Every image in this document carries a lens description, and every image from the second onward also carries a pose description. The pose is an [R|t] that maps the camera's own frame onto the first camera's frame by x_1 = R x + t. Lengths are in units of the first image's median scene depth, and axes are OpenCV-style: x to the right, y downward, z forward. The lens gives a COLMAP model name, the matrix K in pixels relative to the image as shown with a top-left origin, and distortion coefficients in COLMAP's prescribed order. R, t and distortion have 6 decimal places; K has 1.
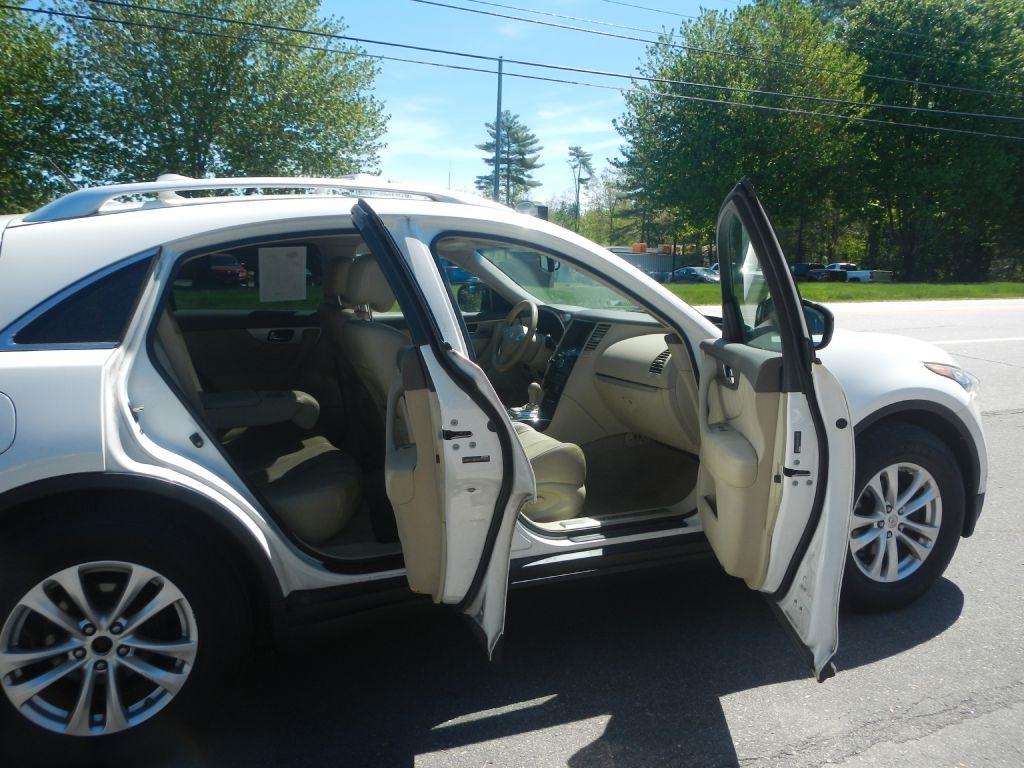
lens RADIAL K [[837.8, 0, 510.8], [0, 837.8, 387.7], [0, 0, 1]] dist [-0.012895, 0.008172]
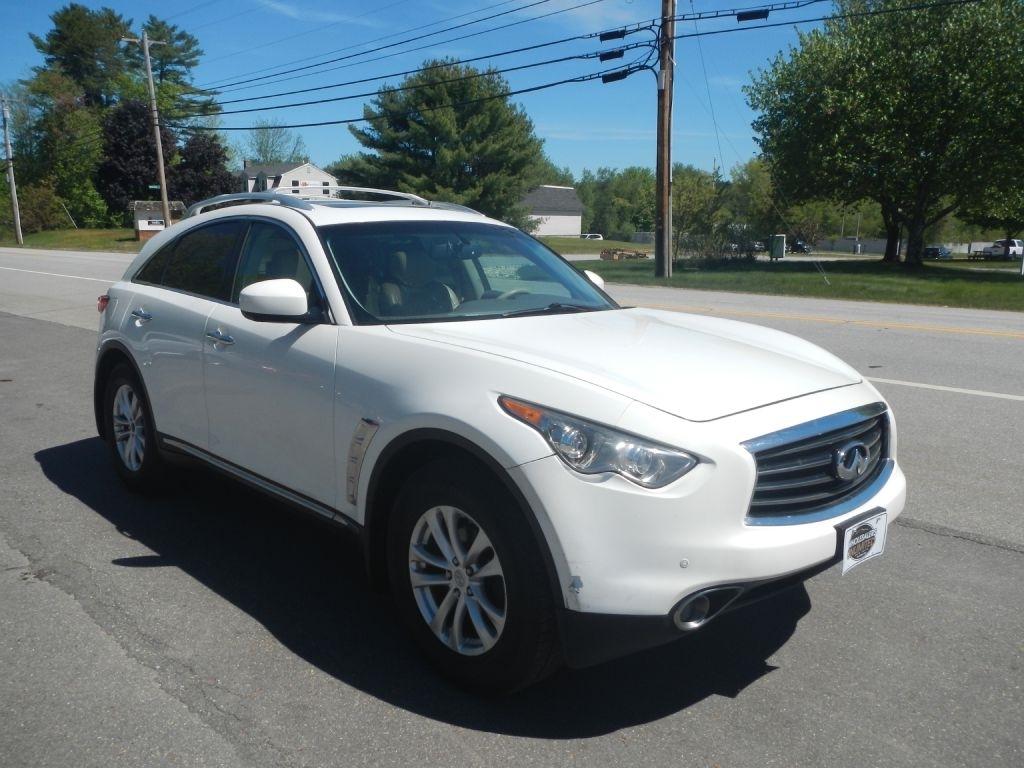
lens RADIAL K [[837.8, 0, 515.1], [0, 837.8, 386.7], [0, 0, 1]] dist [-0.012895, 0.008172]
pose [[0.367834, 0.169947, -0.914230, 0.155796], [-0.155788, 0.980524, 0.119590, -0.016847], [0.916749, 0.098437, 0.387146, 0.093855]]
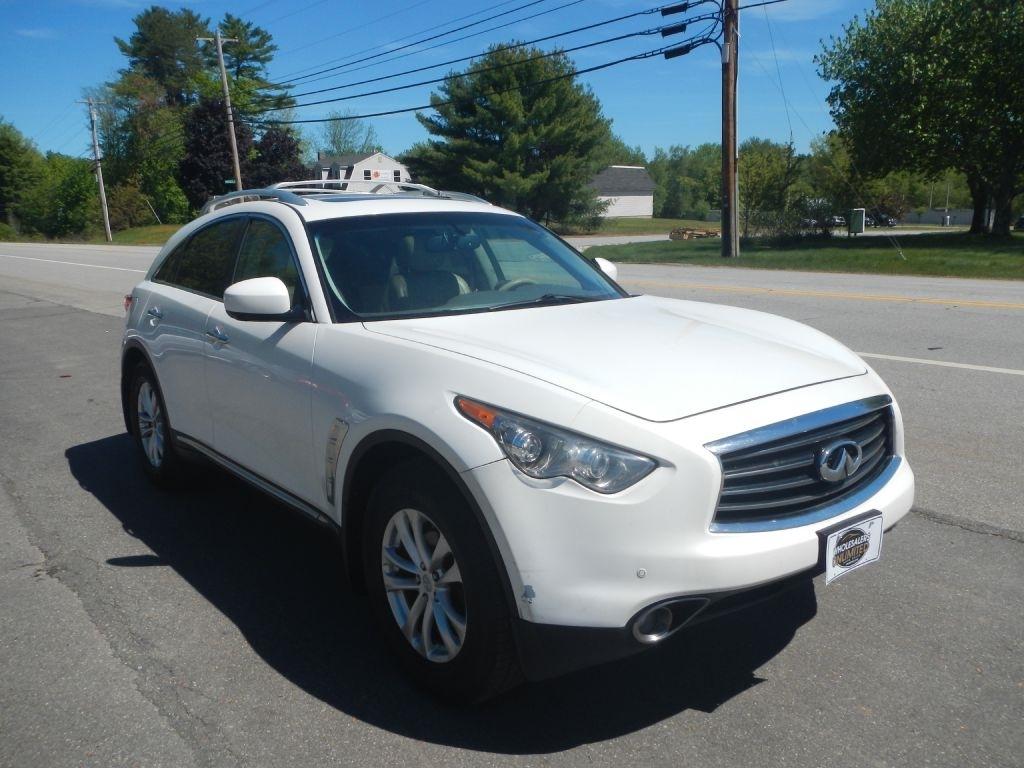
lens RADIAL K [[837.8, 0, 515.6], [0, 837.8, 387.1], [0, 0, 1]] dist [-0.012895, 0.008172]
pose [[0.287002, 0.183523, -0.940186, 0.155894], [-0.129155, 0.979928, 0.151855, -0.019986], [0.949183, 0.077847, 0.304944, 0.107973]]
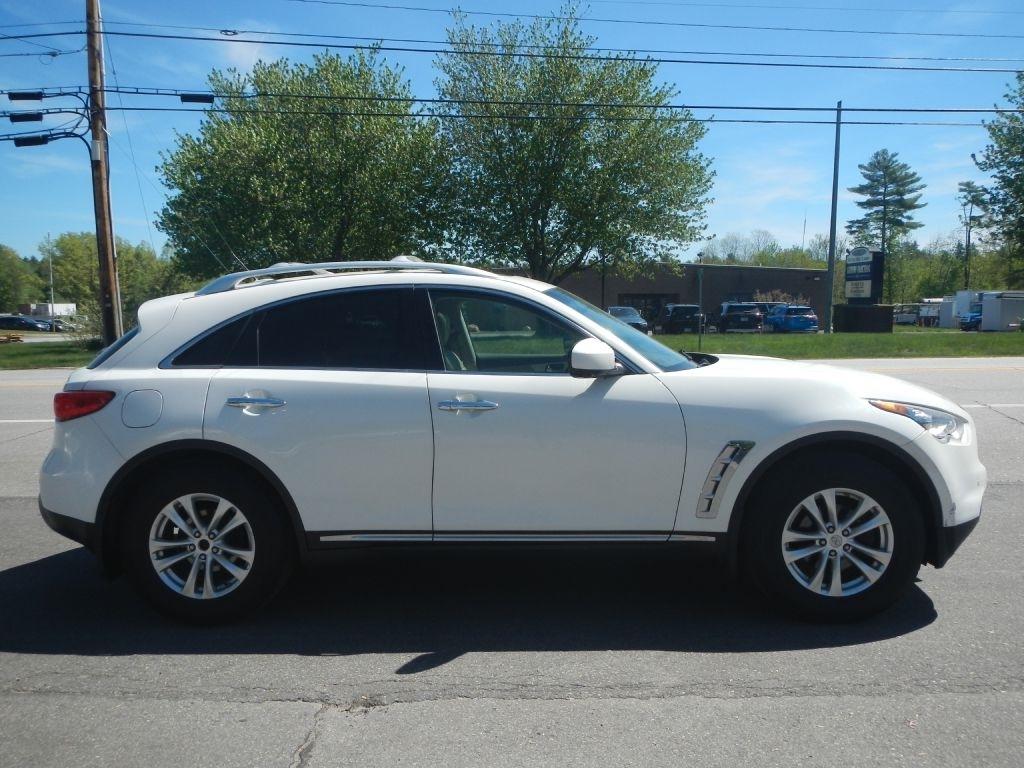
lens RADIAL K [[837.8, 0, 512.3], [0, 837.8, 382.9], [0, 0, 1]] dist [-0.012895, 0.008172]
pose [[0.909595, 0.019963, -0.415016, 0.068467], [-0.046992, 0.997379, -0.055018, 0.004148], [0.412830, 0.069547, 0.908149, -0.026382]]
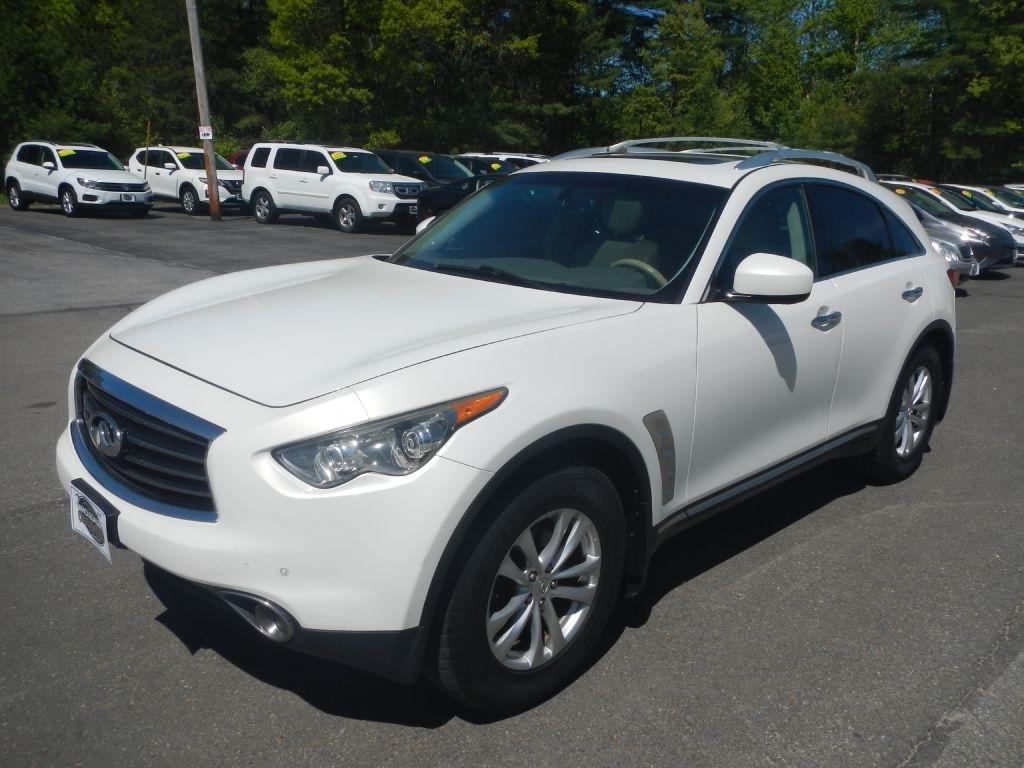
lens RADIAL K [[837.8, 0, 510.5], [0, 837.8, 390.6], [0, 0, 1]] dist [-0.012895, 0.008172]
pose [[-0.923395, 0.068976, -0.377603, 0.071394], [-0.093358, 0.913828, 0.395225, -0.046818], [0.372325, 0.400201, -0.837385, 0.264870]]
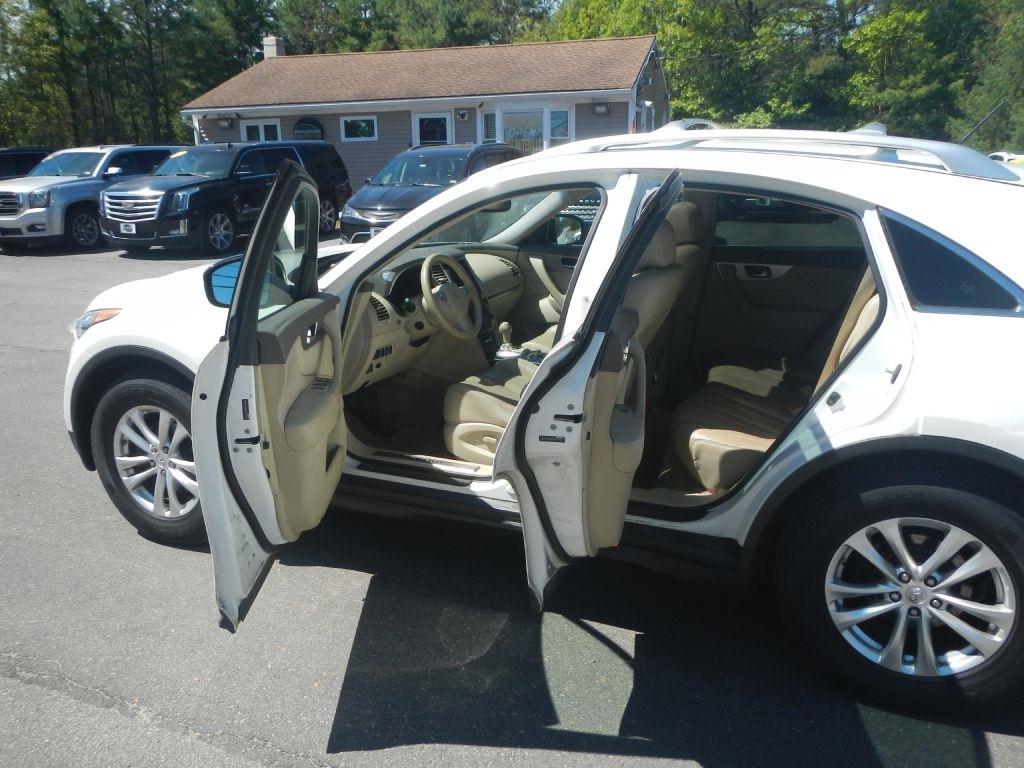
lens RADIAL K [[837.8, 0, 511.6], [0, 837.8, 383.5], [0, 0, 1]] dist [-0.012895, 0.008172]
pose [[-0.690365, -0.184871, 0.699442, -0.105534], [0.116329, 0.925853, 0.359533, -0.042630], [-0.714048, 0.329574, -0.617670, 0.233066]]
